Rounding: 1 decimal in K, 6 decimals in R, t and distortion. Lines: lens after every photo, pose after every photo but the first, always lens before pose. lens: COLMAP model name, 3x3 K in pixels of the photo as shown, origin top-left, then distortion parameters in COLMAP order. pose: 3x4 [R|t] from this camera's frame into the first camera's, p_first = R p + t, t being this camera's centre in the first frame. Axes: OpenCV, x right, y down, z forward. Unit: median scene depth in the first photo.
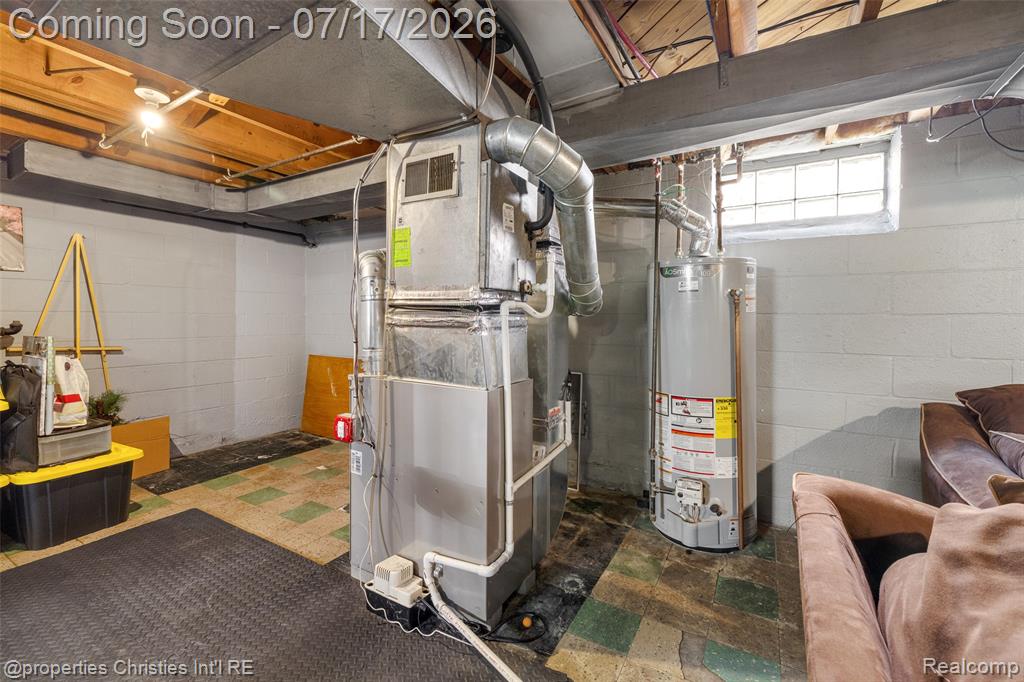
lens RADIAL K [[434.7, 0, 512.1], [0, 434.7, 318.8], [0, 0, 1]] dist [0.000425, 0.000162]
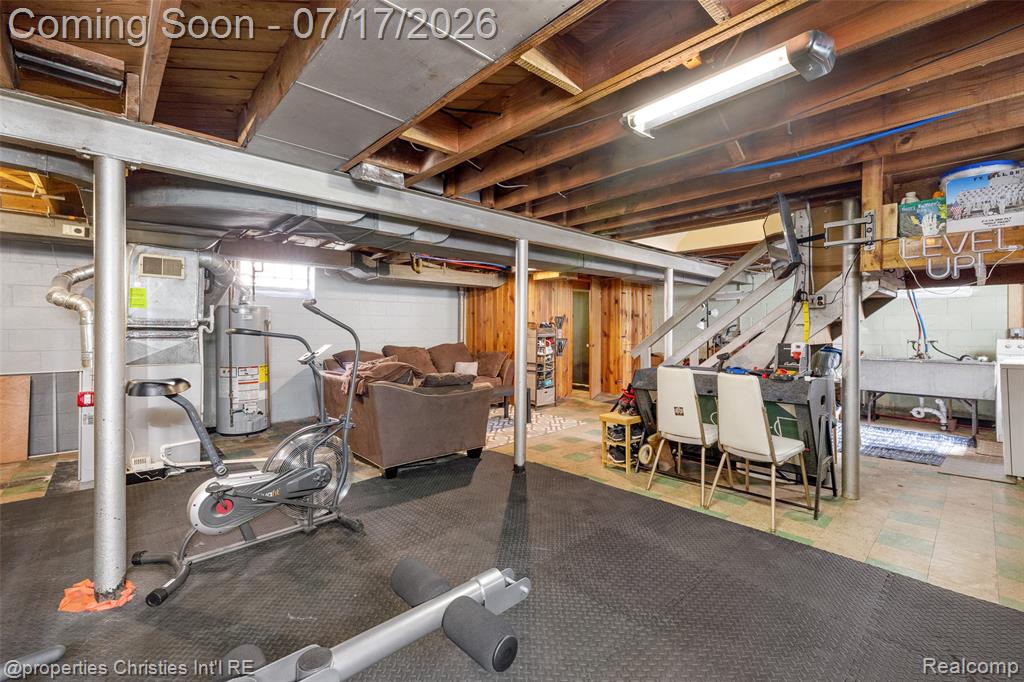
lens RADIAL K [[436.9, 0, 512.4], [0, 436.9, 338.8], [0, 0, 1]] dist [-0.000236, 0.000224]
pose [[0.294826, -0.024712, 0.955232, -1.406786], [-0.003533, 0.999631, 0.026951, -0.033140], [-0.955545, -0.011321, 0.294629, -1.020482]]
